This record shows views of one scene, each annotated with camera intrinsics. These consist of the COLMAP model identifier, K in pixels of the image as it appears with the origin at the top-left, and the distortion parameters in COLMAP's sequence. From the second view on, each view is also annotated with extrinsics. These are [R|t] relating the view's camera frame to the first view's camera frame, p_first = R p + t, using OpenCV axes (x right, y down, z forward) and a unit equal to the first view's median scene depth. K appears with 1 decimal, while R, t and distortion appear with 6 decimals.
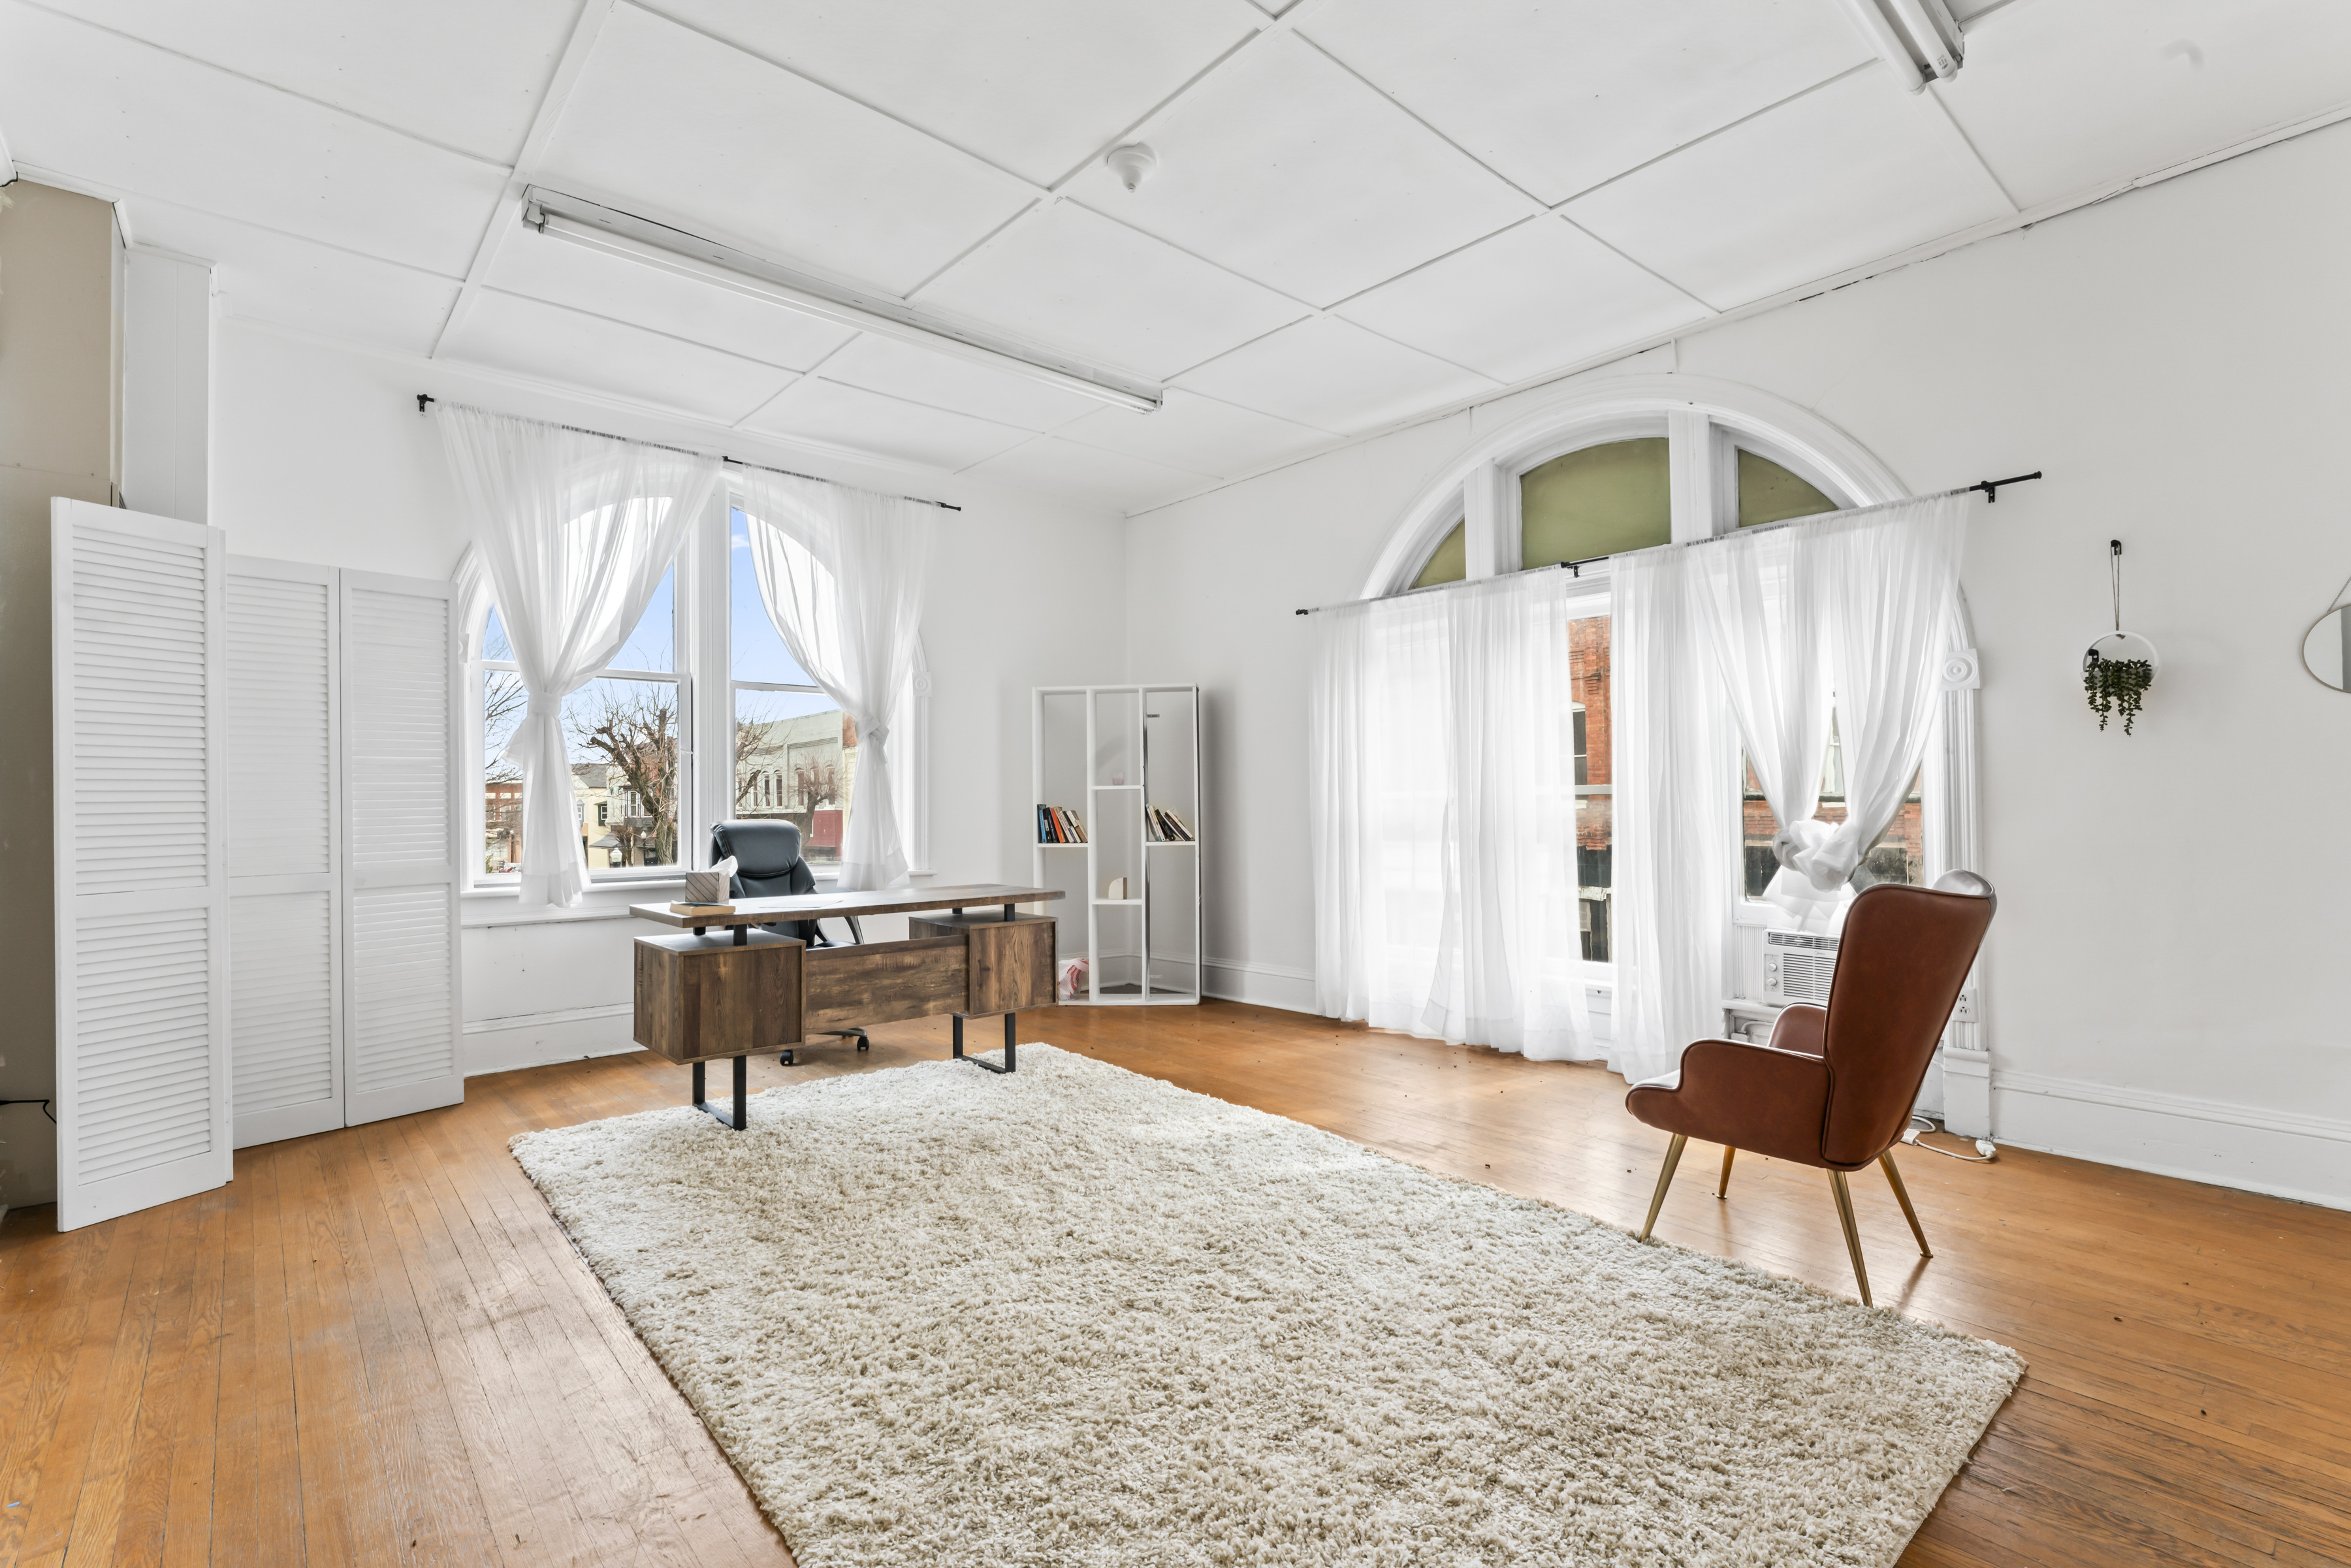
lens RADIAL K [[1067.0, 0, 1175.5], [0, 1067.0, 784.0], [0, 0, 1]] dist [-0.002267, 0.012886]
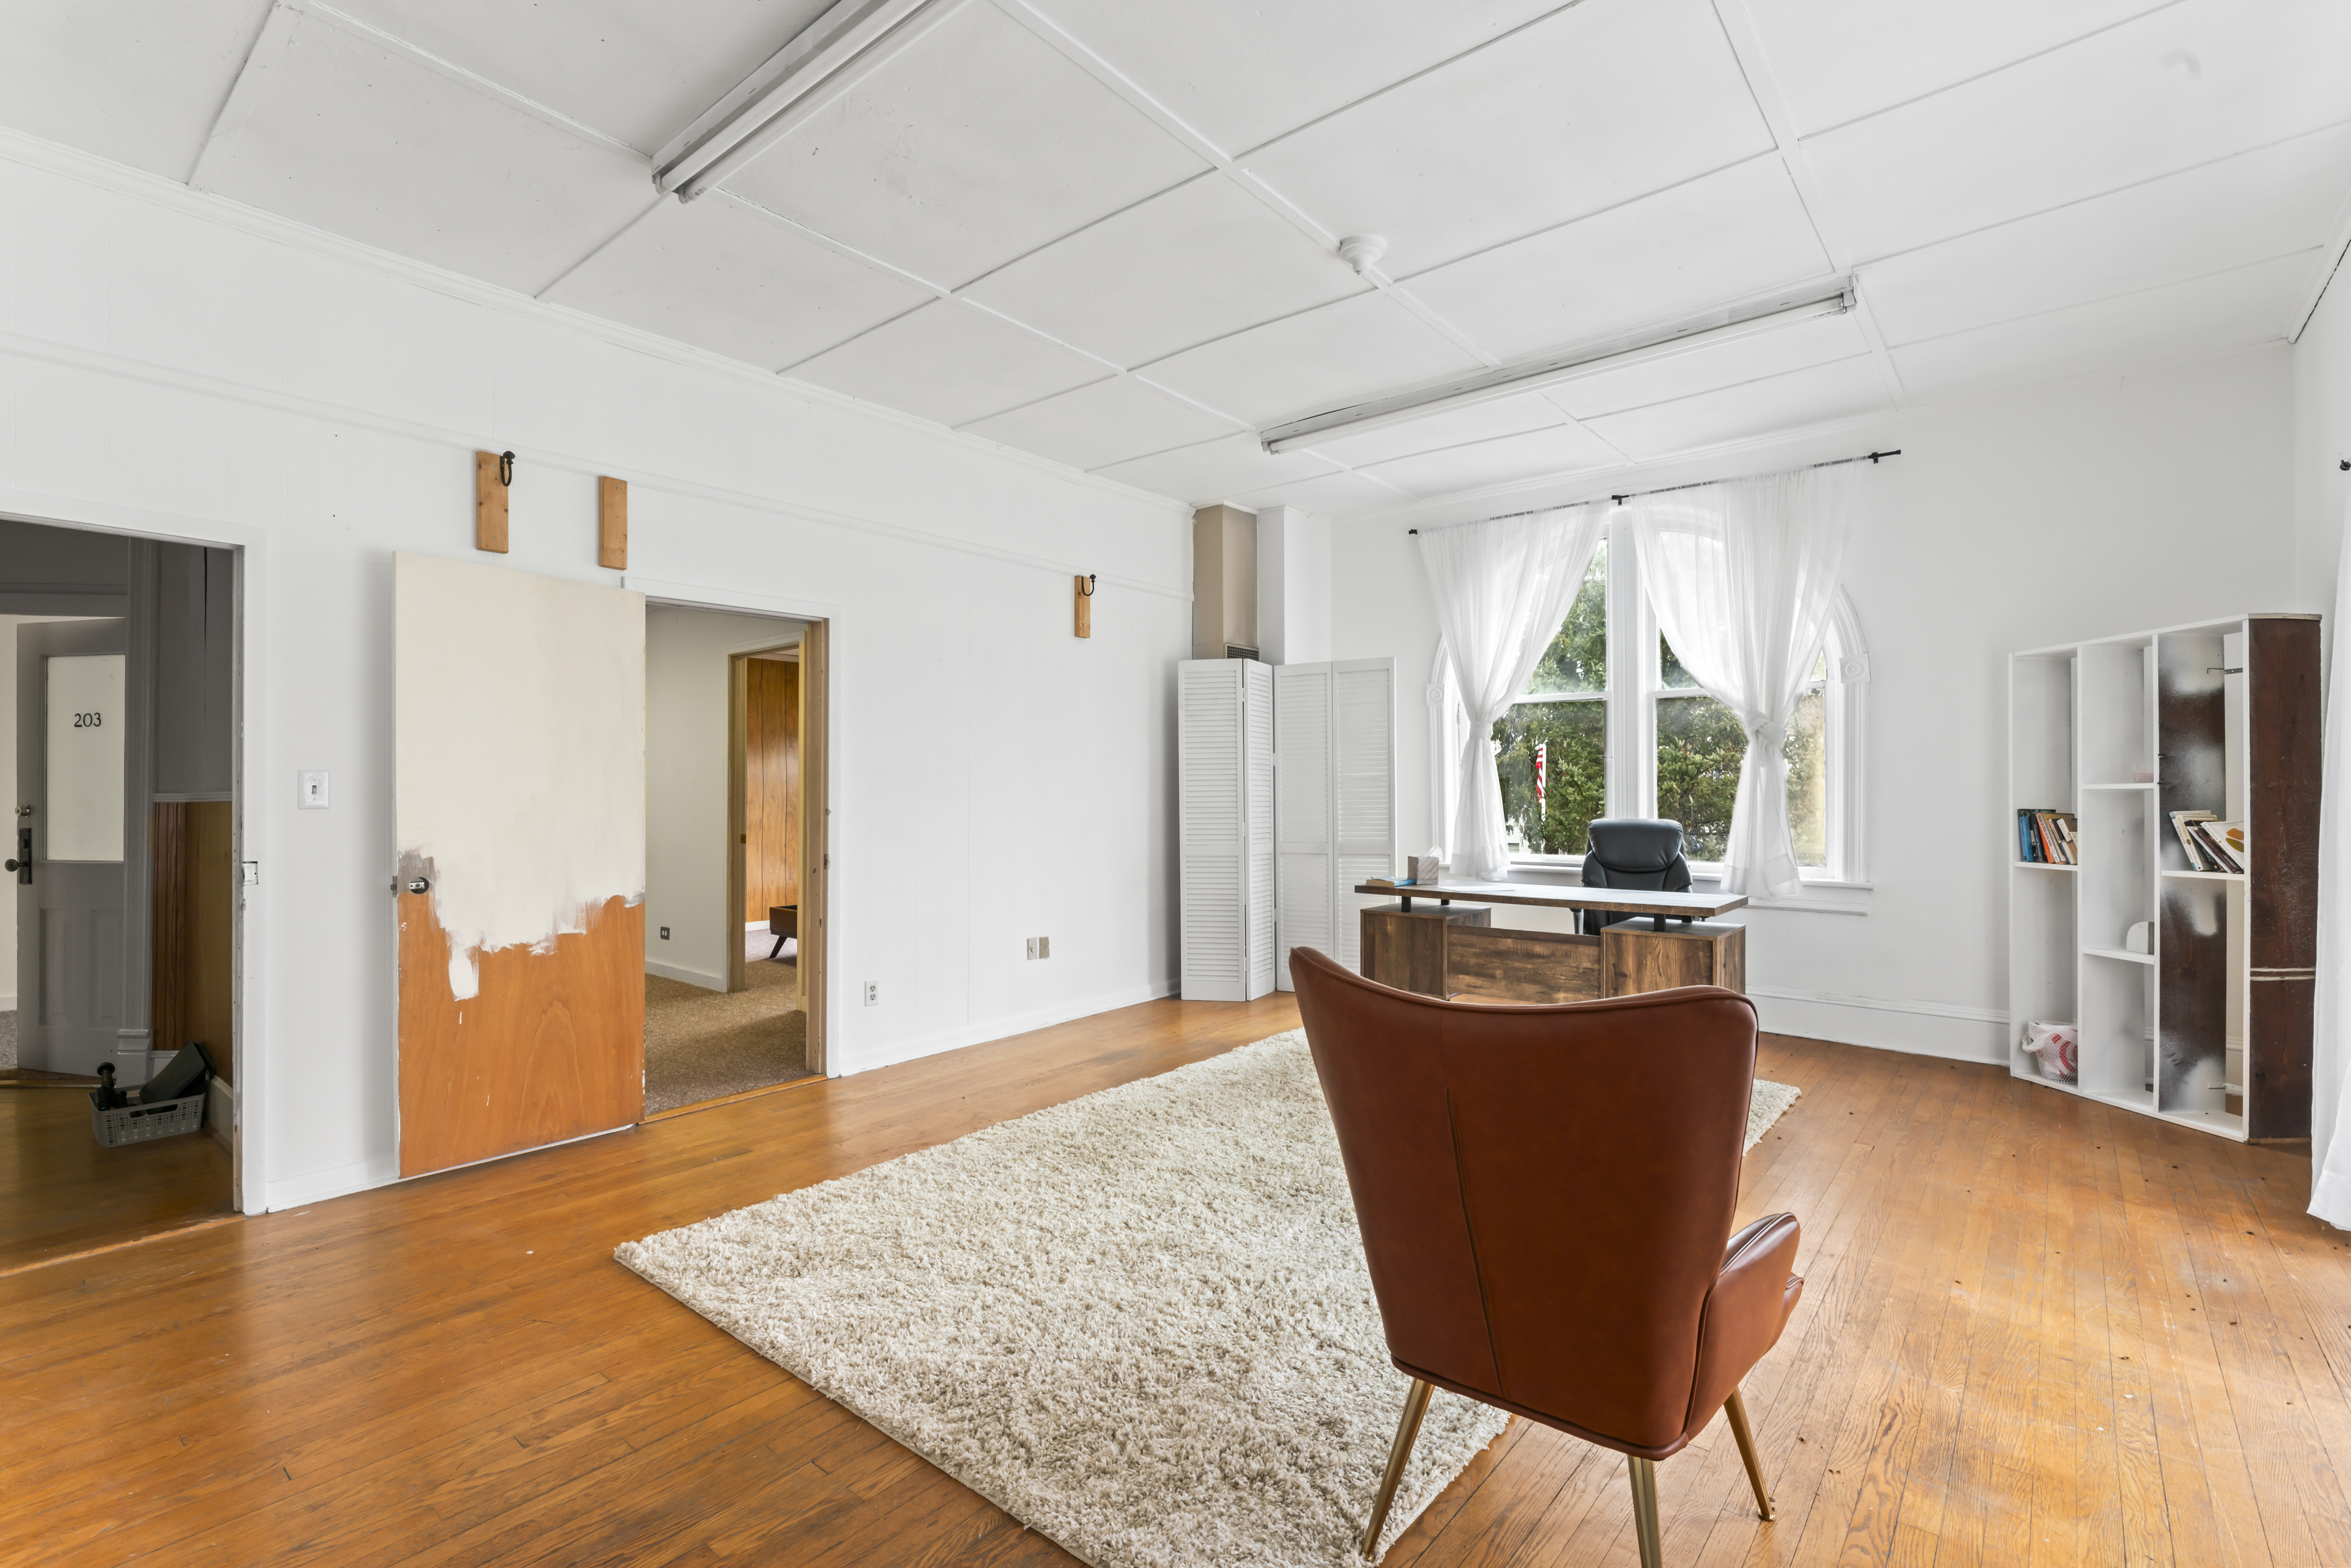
lens RADIAL K [[1067.0, 0, 1175.5], [0, 1067.0, 784.0], [0, 0, 1]] dist [-0.002267, 0.012886]
pose [[0.168708, -0.001571, -0.985665, 0.761325], [0.018118, 0.999835, 0.001508, -0.015318], [0.985500, -0.018112, 0.168709, 0.432280]]
